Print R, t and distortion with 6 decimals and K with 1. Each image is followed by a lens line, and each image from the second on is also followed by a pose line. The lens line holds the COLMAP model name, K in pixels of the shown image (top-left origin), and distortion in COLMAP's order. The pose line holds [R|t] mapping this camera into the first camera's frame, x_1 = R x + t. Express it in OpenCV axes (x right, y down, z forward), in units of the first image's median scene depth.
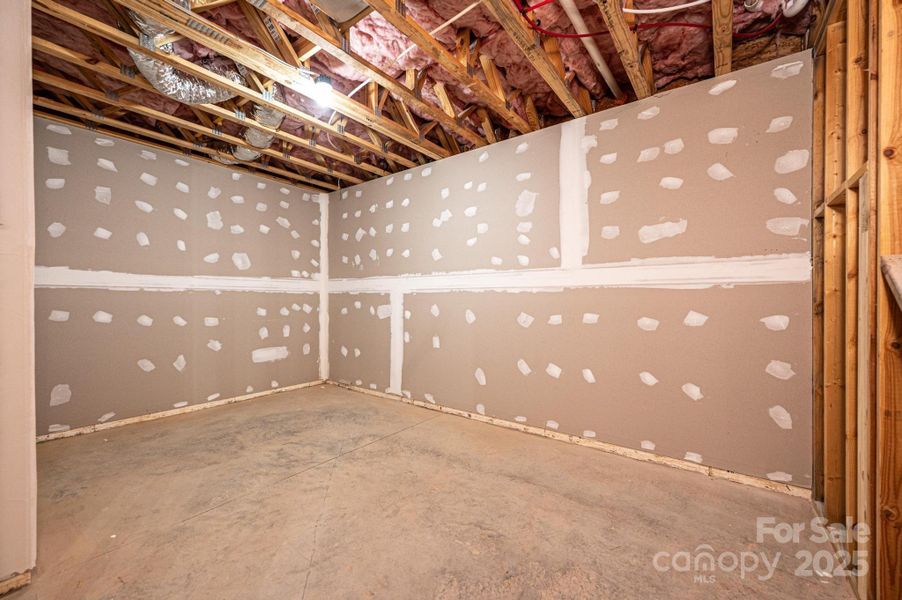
lens RADIAL K [[357.5, 0, 454.7], [0, 357.5, 301.6], [0, 0, 1]] dist [-0.000170, -0.000038]
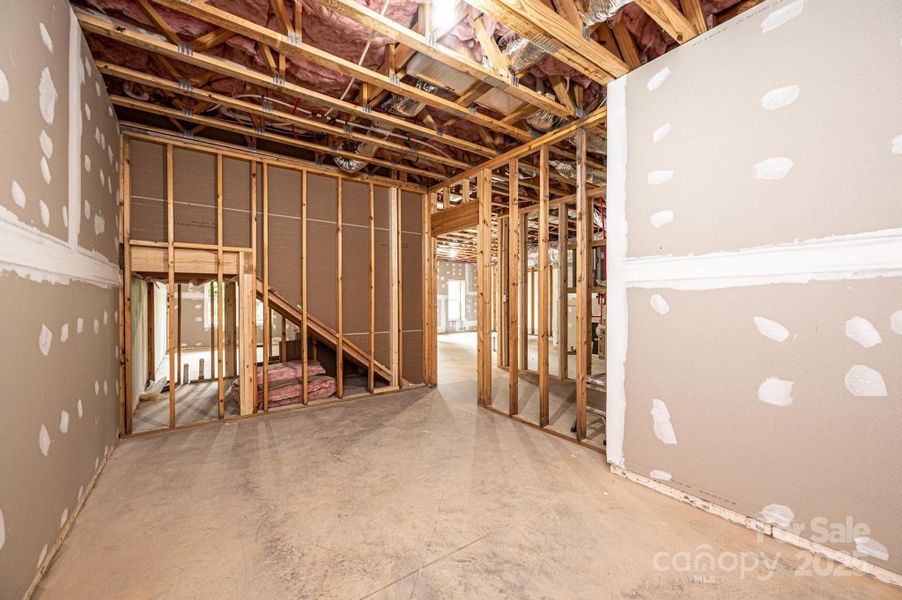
lens RADIAL K [[357.5, 0, 451.6], [0, 357.5, 301.7], [0, 0, 1]] dist [-0.000170, -0.000038]
pose [[-0.951336, -0.003506, 0.308134, -0.649106], [-0.002857, 0.999993, 0.002557, 0.000768], [-0.308141, 0.001552, -0.951339, 1.812805]]
